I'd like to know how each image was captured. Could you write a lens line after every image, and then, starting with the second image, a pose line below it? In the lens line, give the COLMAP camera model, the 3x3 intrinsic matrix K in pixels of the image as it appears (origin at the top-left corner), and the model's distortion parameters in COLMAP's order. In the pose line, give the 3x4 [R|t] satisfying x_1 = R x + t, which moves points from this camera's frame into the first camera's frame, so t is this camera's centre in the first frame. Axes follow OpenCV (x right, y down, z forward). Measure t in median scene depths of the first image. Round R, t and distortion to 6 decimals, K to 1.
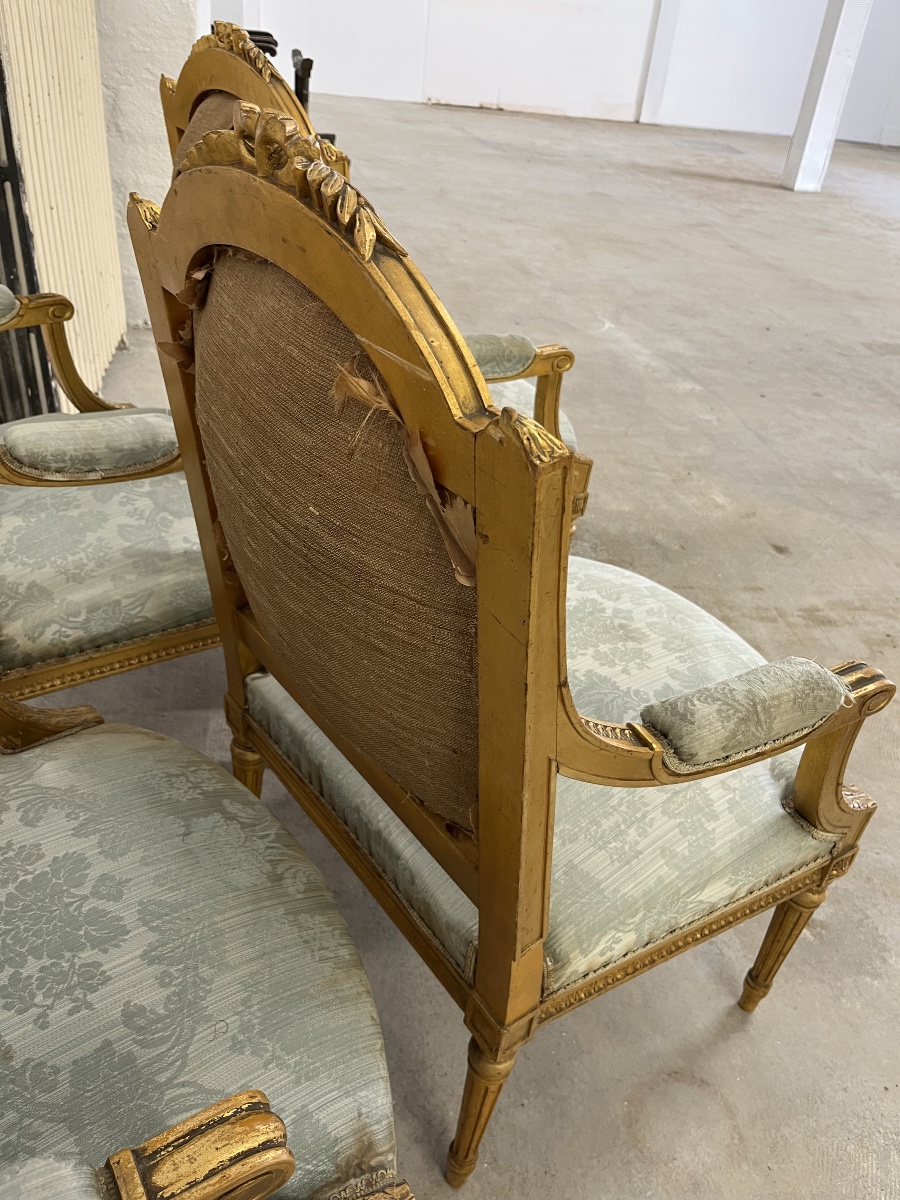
lens RADIAL K [[880.0, 0, 450.0], [0, 880.0, 600.0], [0, 0, 1]] dist [0.047933, -0.081359]
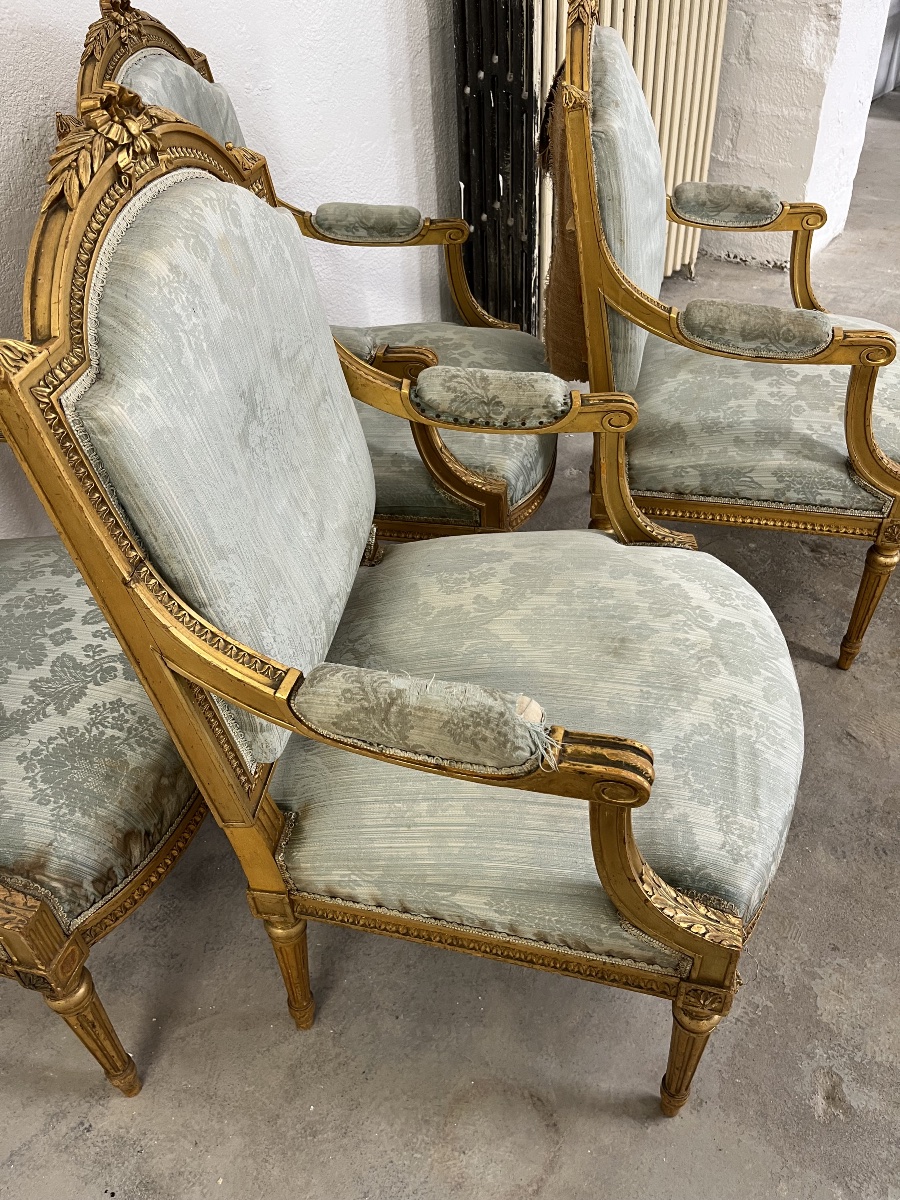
lens RADIAL K [[880.0, 0, 450.0], [0, 880.0, 600.0], [0, 0, 1]] dist [0.047933, -0.081359]
pose [[0.720504, 0.345119, -0.601471, 0.625789], [-0.301239, 0.937015, 0.176797, -0.121401], [0.624603, 0.053803, 0.779087, 0.180277]]
